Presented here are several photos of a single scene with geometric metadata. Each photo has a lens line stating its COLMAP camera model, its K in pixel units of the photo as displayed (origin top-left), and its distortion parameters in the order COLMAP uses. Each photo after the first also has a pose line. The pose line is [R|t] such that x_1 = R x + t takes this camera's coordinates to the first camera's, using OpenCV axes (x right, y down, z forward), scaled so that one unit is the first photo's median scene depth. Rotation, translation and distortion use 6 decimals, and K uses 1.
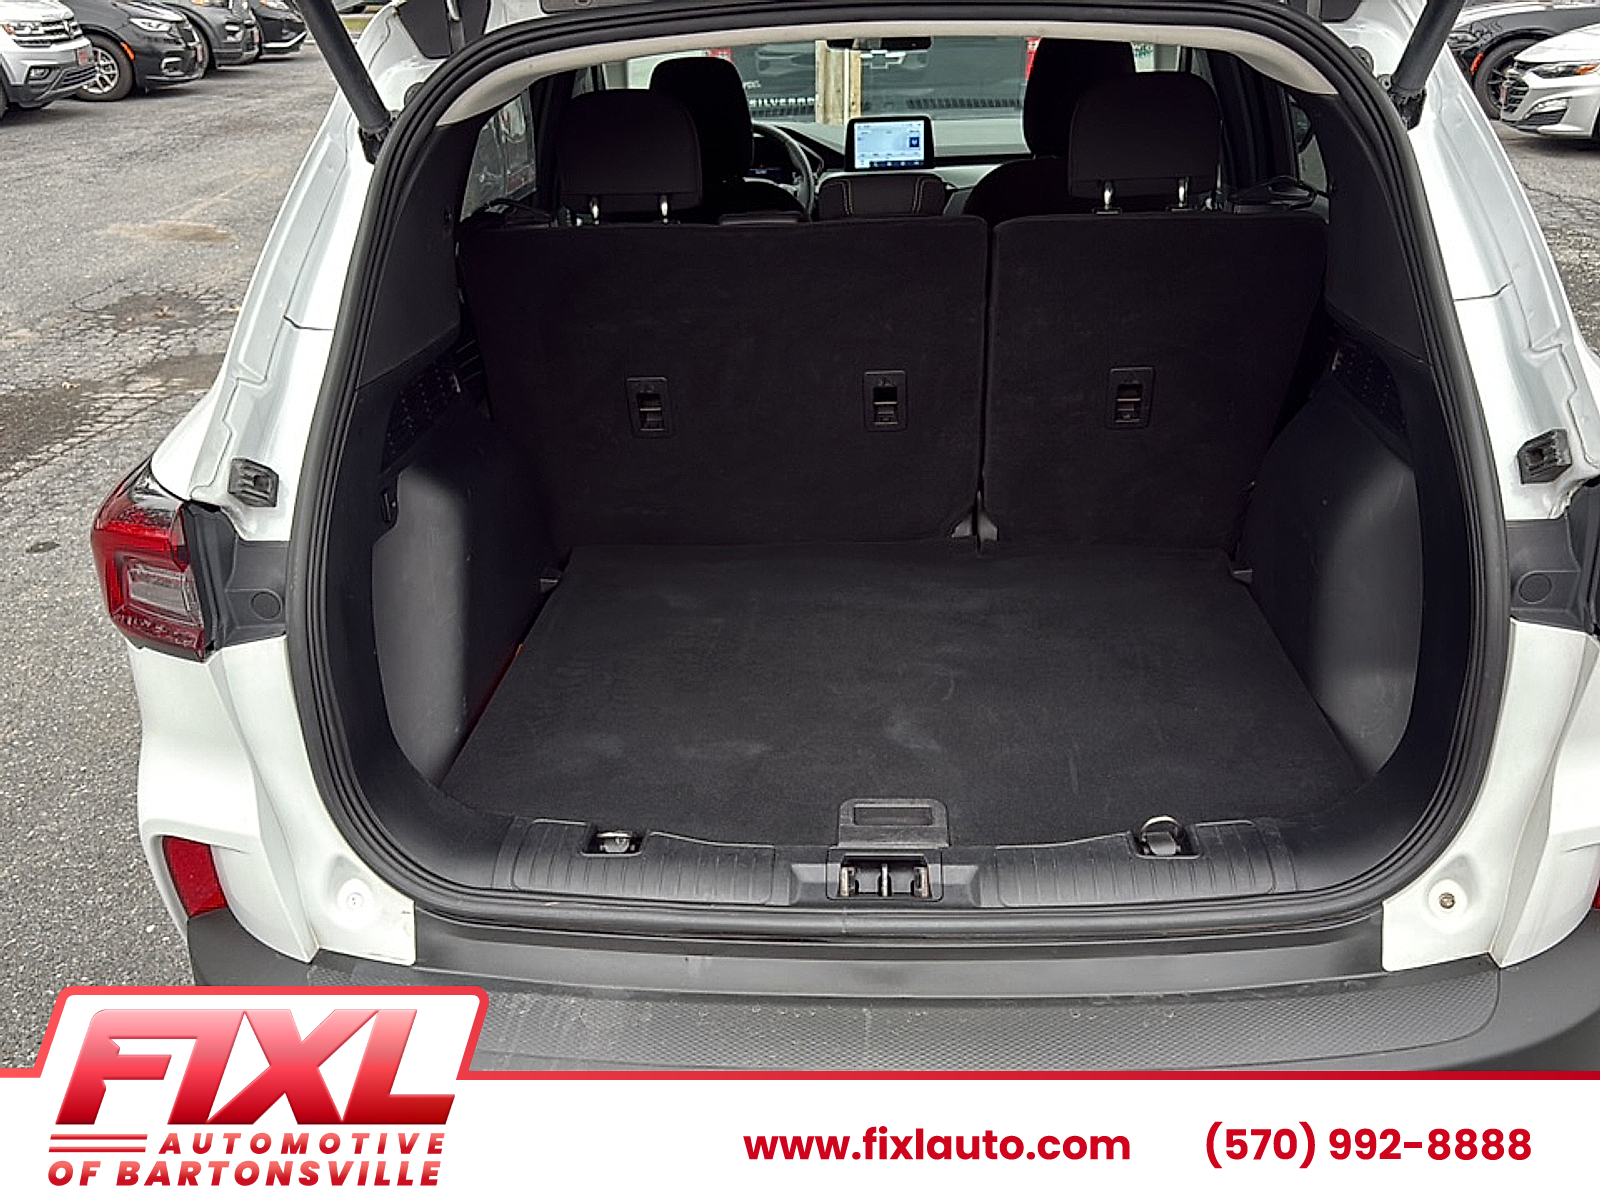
lens RADIAL K [[1470.4, 0, 800.0], [0, 1470.4, 600.0], [0, 0, 1]] dist [0.171622, -0.387369]
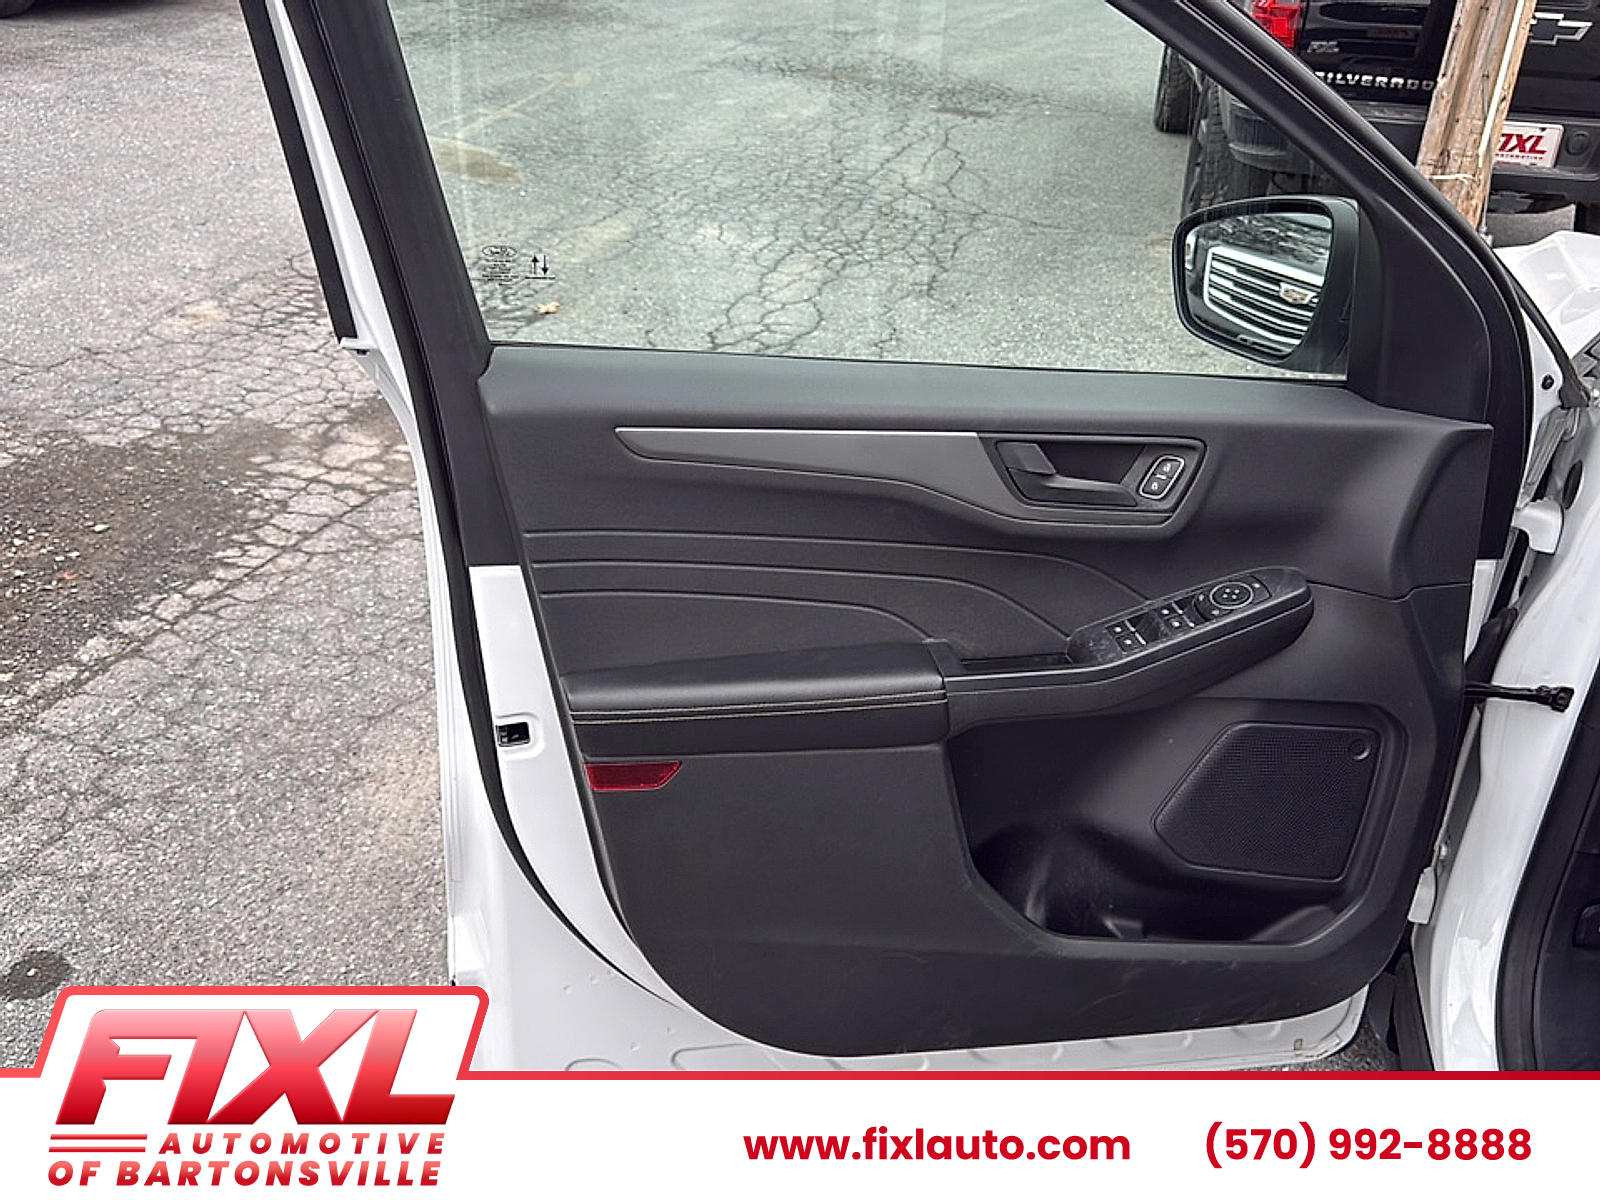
lens RADIAL K [[1470.4, 0, 800.0], [0, 1470.4, 600.0], [0, 0, 1]] dist [0.171622, -0.387369]
pose [[0.978671, 0.153730, -0.136275, -0.155936], [-0.146040, 0.987154, 0.064803, -0.149211], [0.144487, -0.043519, 0.988549, 0.399409]]
